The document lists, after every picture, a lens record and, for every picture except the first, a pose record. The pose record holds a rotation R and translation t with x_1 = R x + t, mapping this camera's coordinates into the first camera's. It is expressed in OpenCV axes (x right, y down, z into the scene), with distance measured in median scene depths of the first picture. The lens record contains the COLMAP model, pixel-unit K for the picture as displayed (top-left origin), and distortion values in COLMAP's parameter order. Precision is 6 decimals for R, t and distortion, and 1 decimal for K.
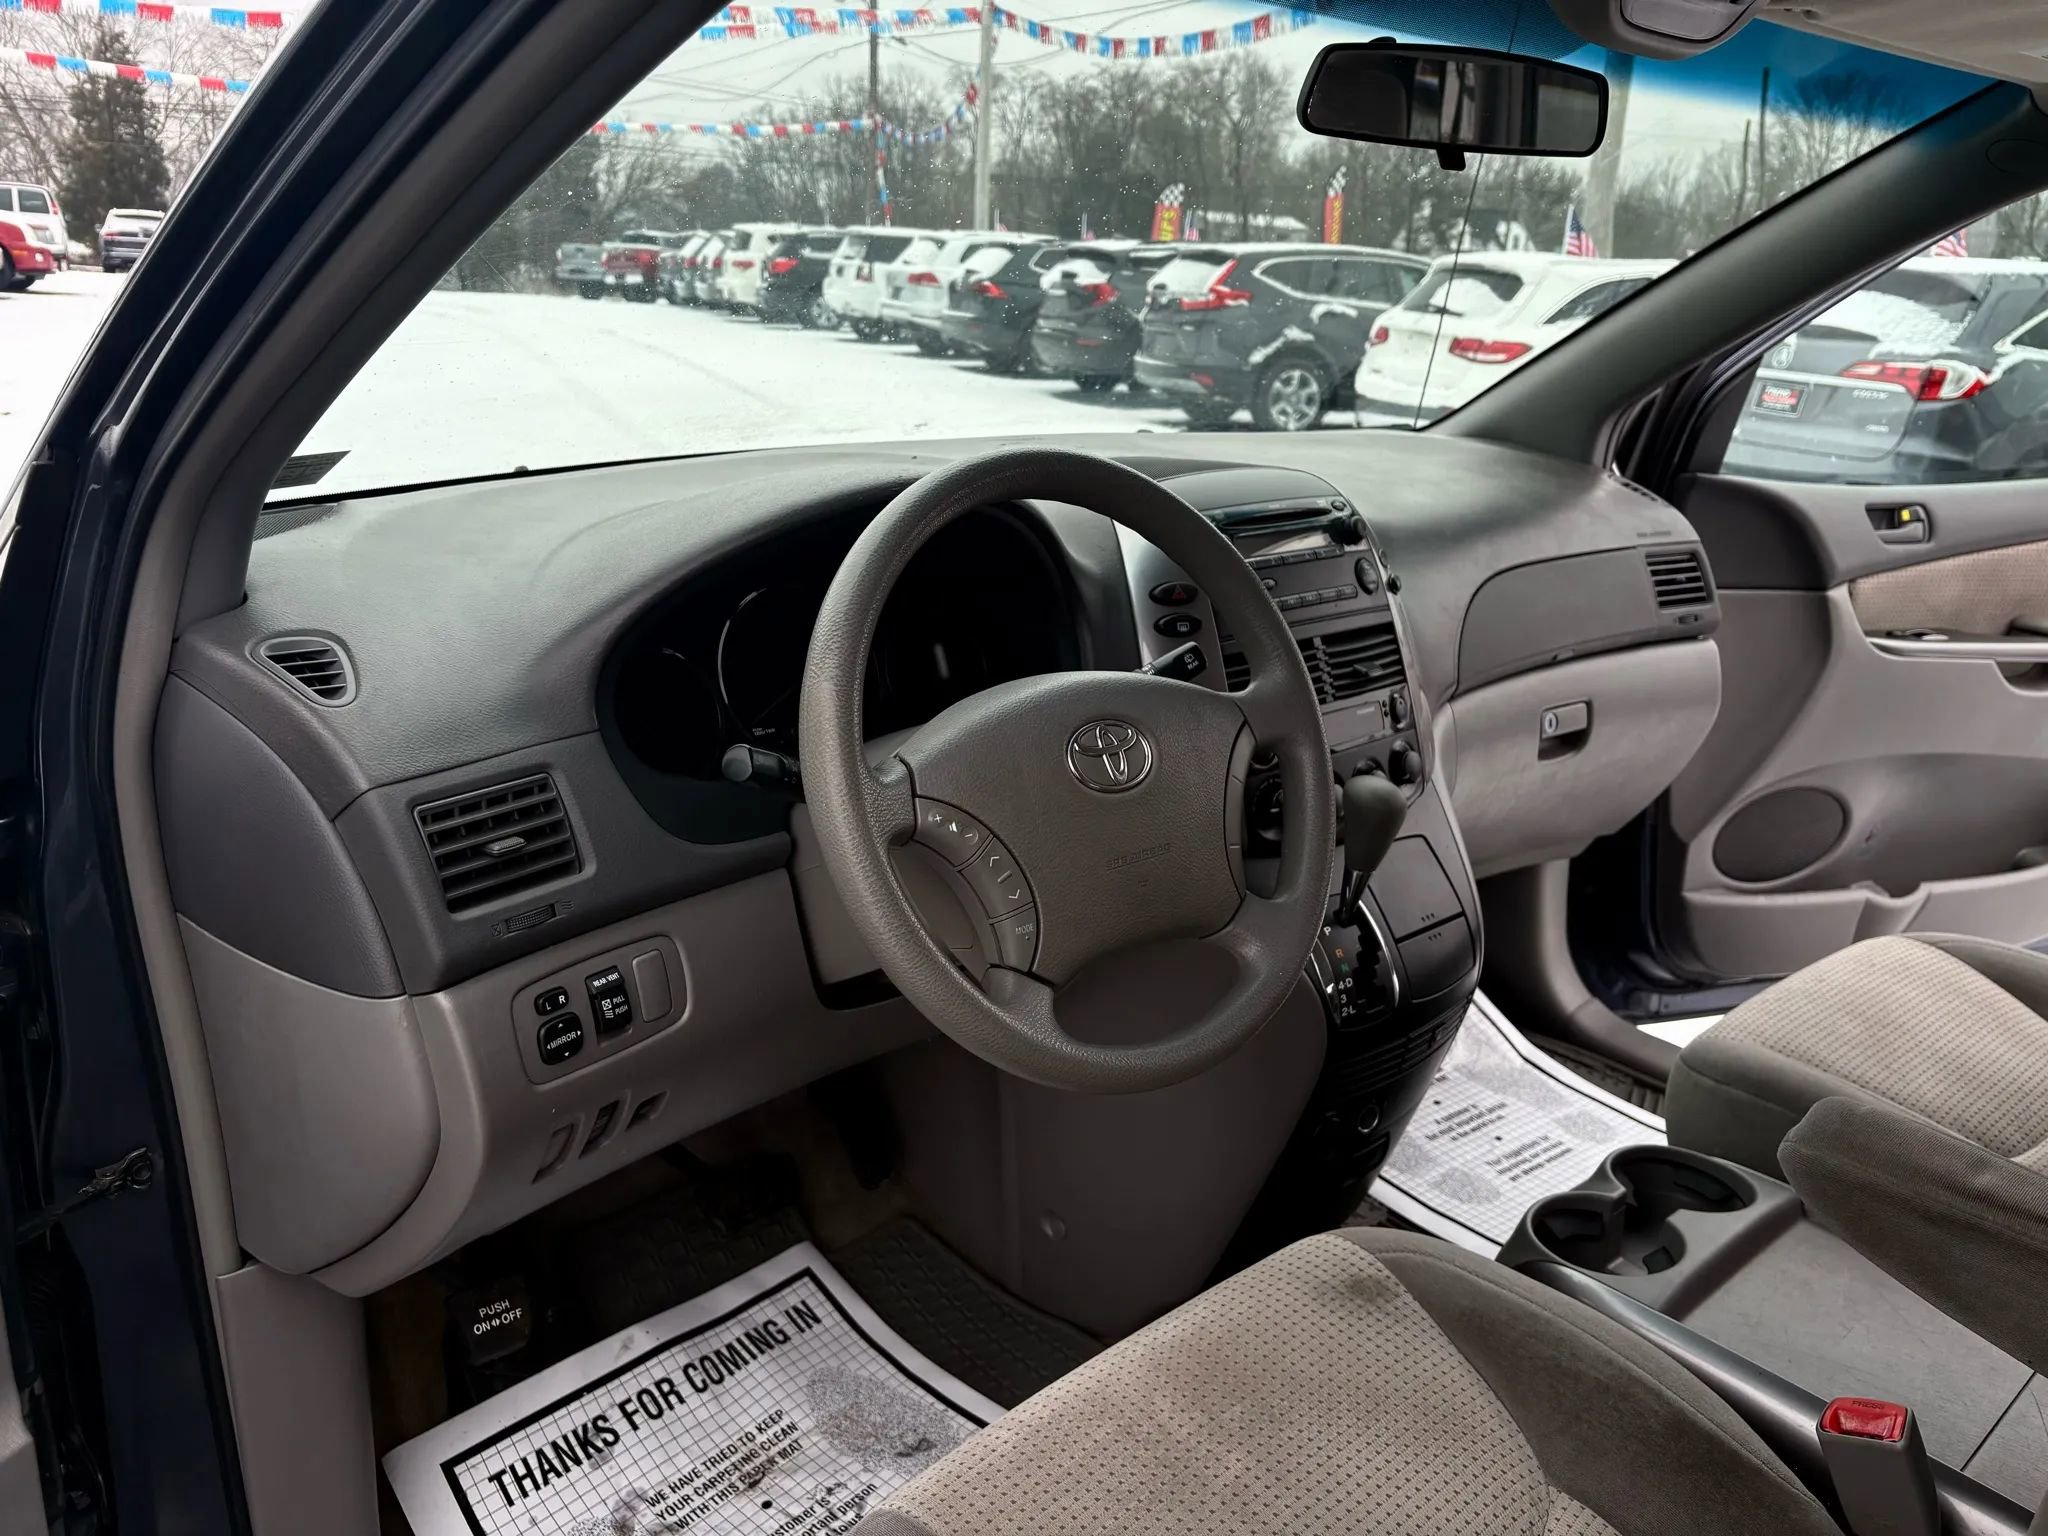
lens RADIAL K [[1538.5, 0, 1002.4], [0, 1538.5, 749.4], [0, 0, 1]] dist [0.049715, -0.048526]
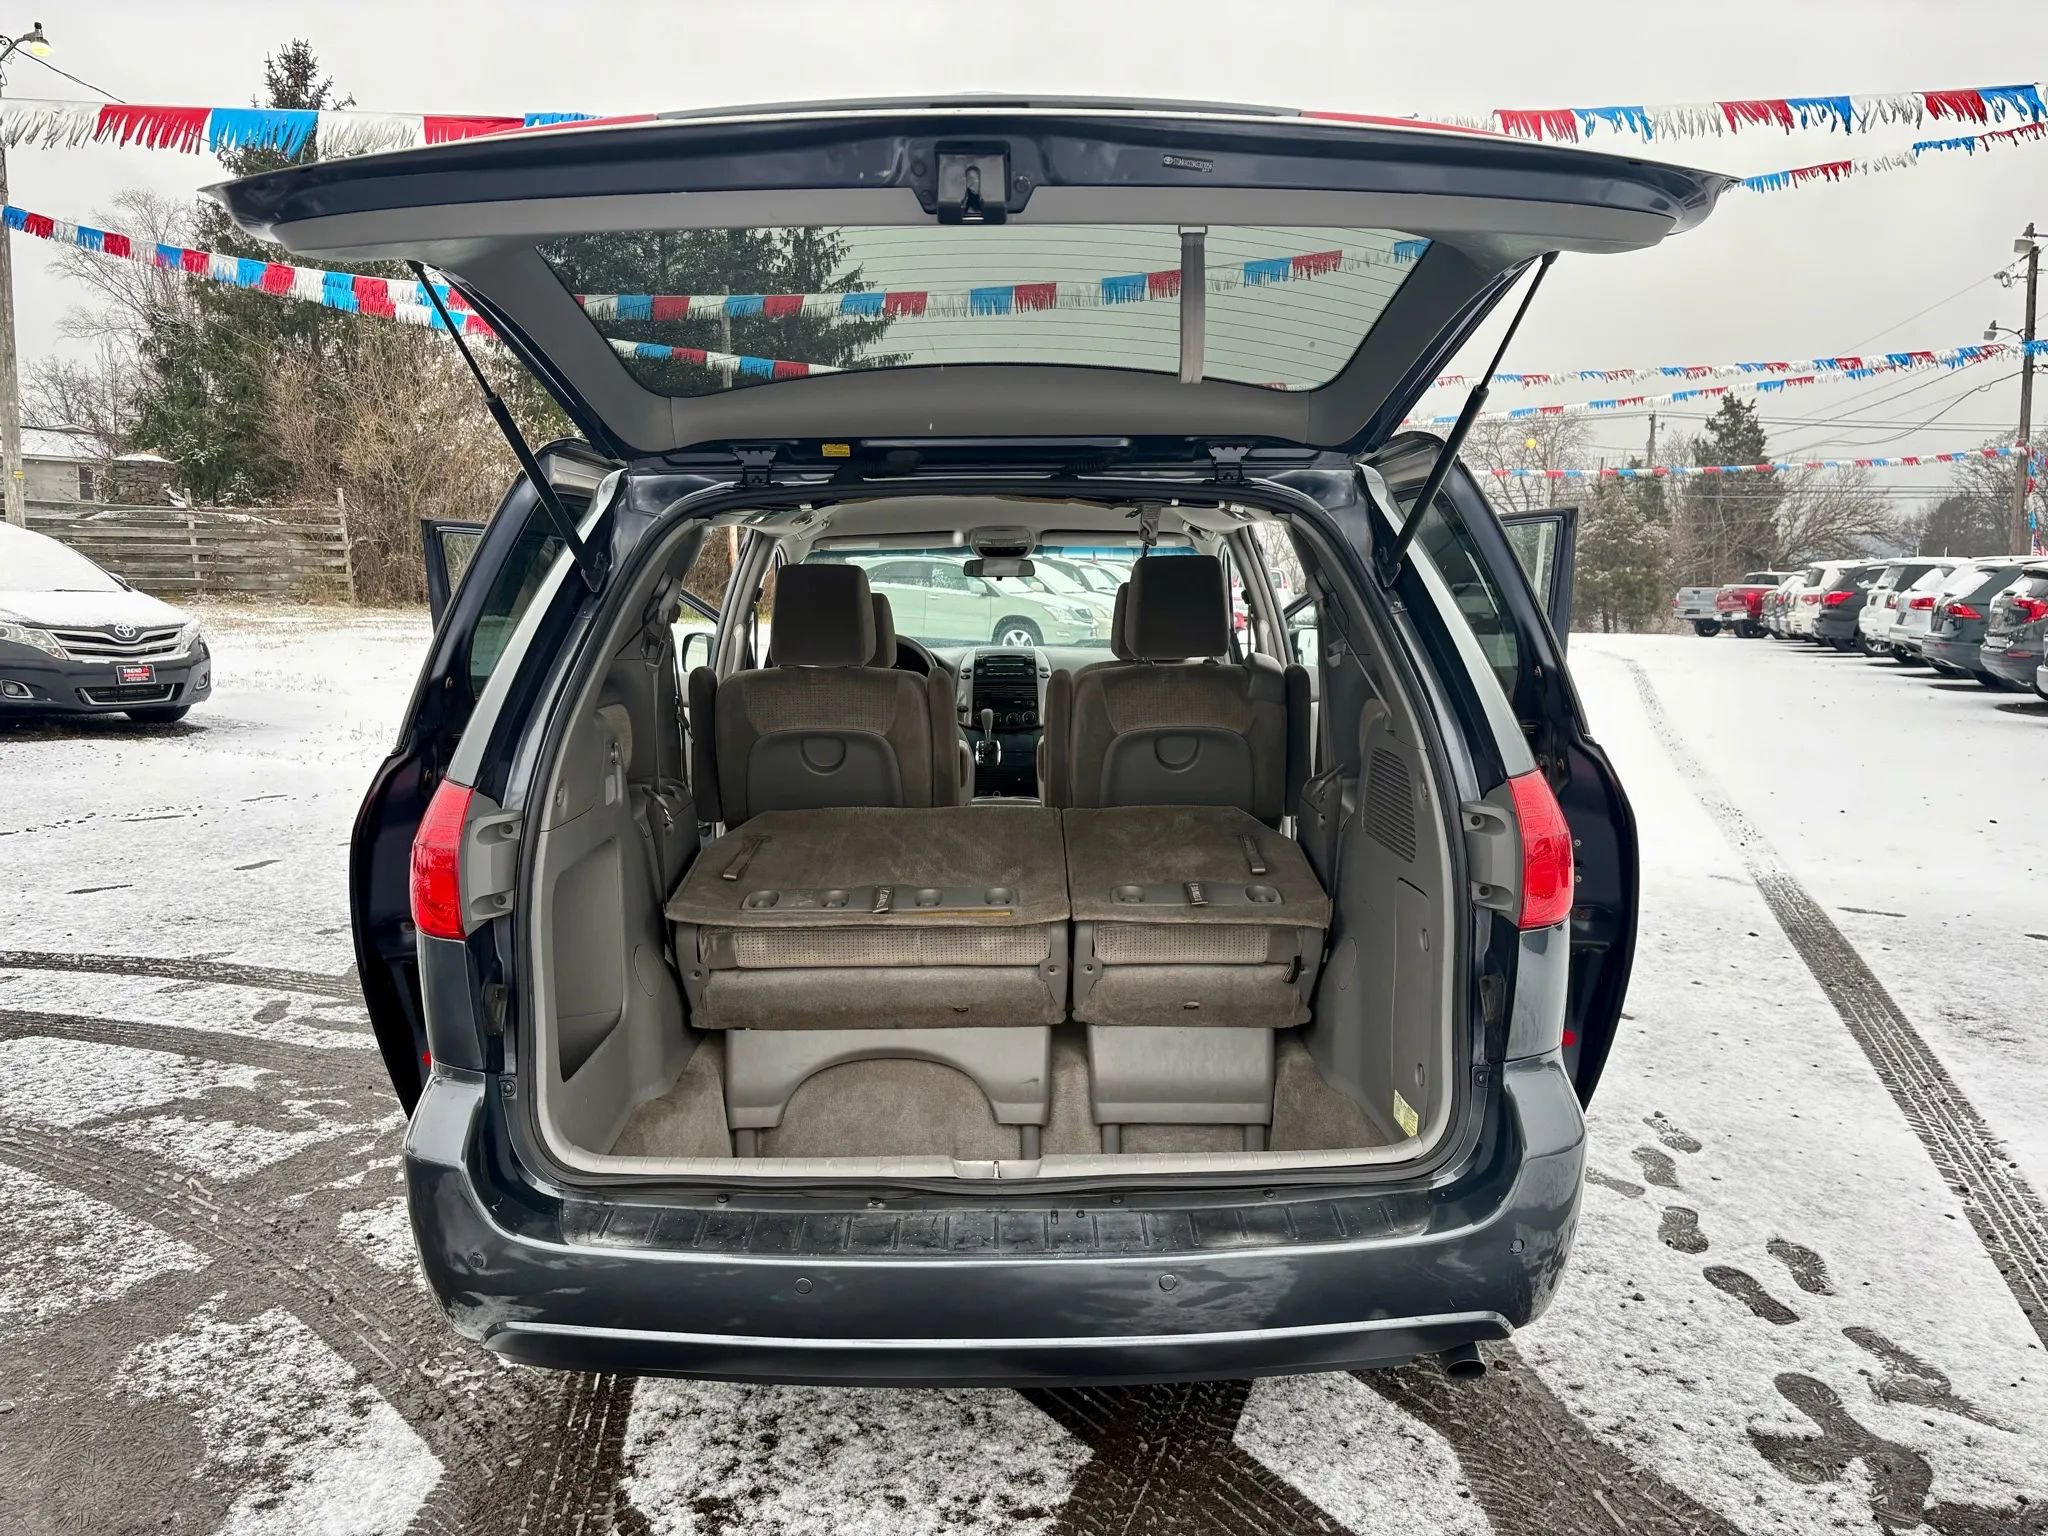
lens RADIAL K [[1538.5, 0, 1028.5], [0, 1538.5, 779.7], [0, 0, 1]] dist [0.049715, -0.048526]
pose [[0.747685, 0.032187, -0.663273, 2.506191], [-0.161014, 0.977806, -0.134054, 0.572079], [0.644237, 0.207027, 0.736274, -1.553653]]
